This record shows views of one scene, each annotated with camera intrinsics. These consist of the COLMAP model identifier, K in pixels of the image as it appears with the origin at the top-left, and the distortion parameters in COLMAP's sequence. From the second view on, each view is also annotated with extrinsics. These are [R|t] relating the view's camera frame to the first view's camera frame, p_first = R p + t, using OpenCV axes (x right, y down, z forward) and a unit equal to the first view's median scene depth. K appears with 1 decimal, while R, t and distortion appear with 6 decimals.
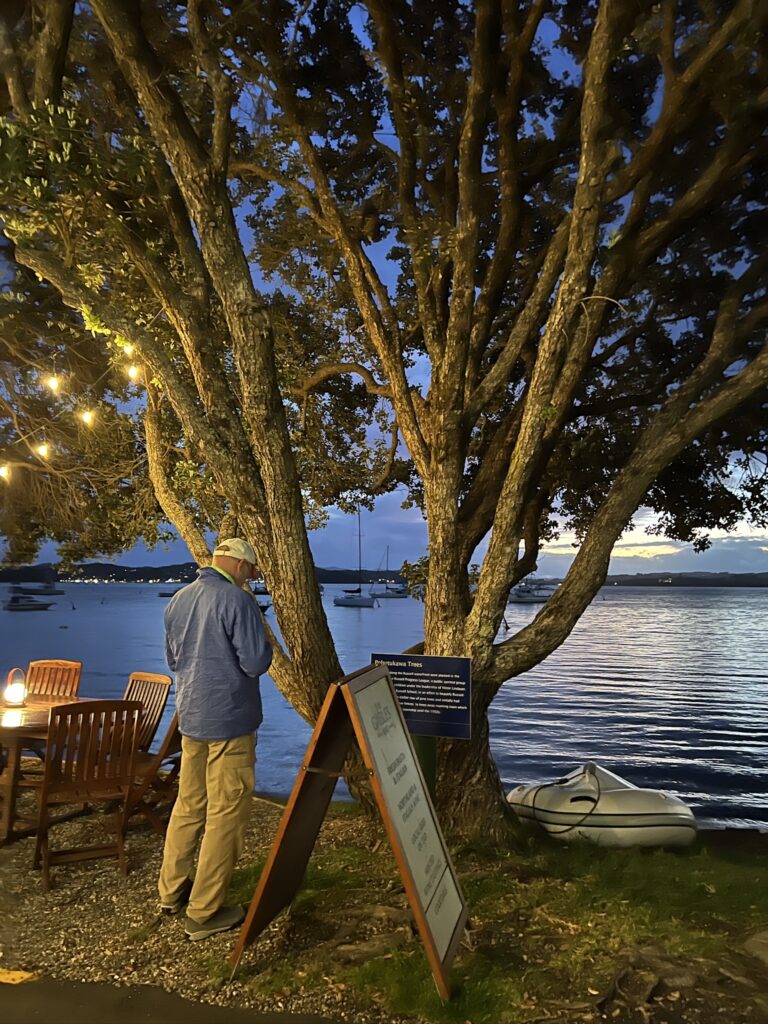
lens RADIAL K [[781.1, 0, 384.0], [0, 781.1, 512.5], [0, 0, 1]] dist [0.012727, 0.000409]
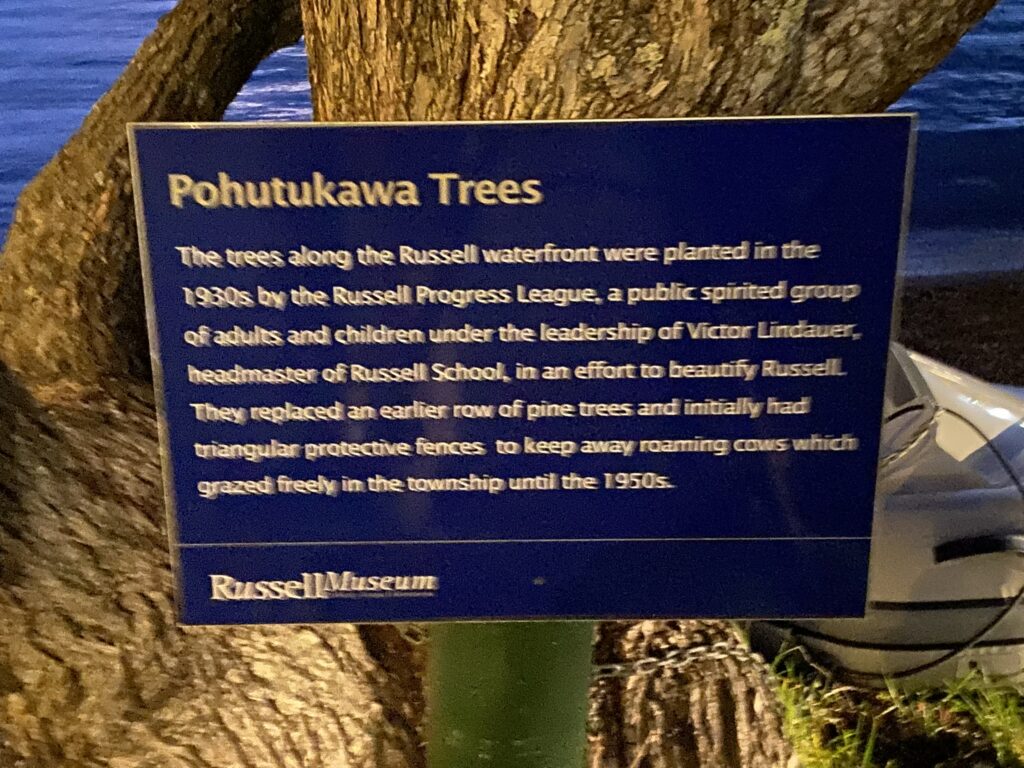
lens RADIAL K [[1553.6, 0, 511.8], [0, 1553.6, 384.1], [0, 0, 1]] dist [0.013600, 0.000000]
pose [[0.941946, -0.156446, 0.297091, -0.042495], [0.001016, 0.886142, 0.463413, 0.099931], [-0.335764, -0.436208, 0.834856, 0.765524]]
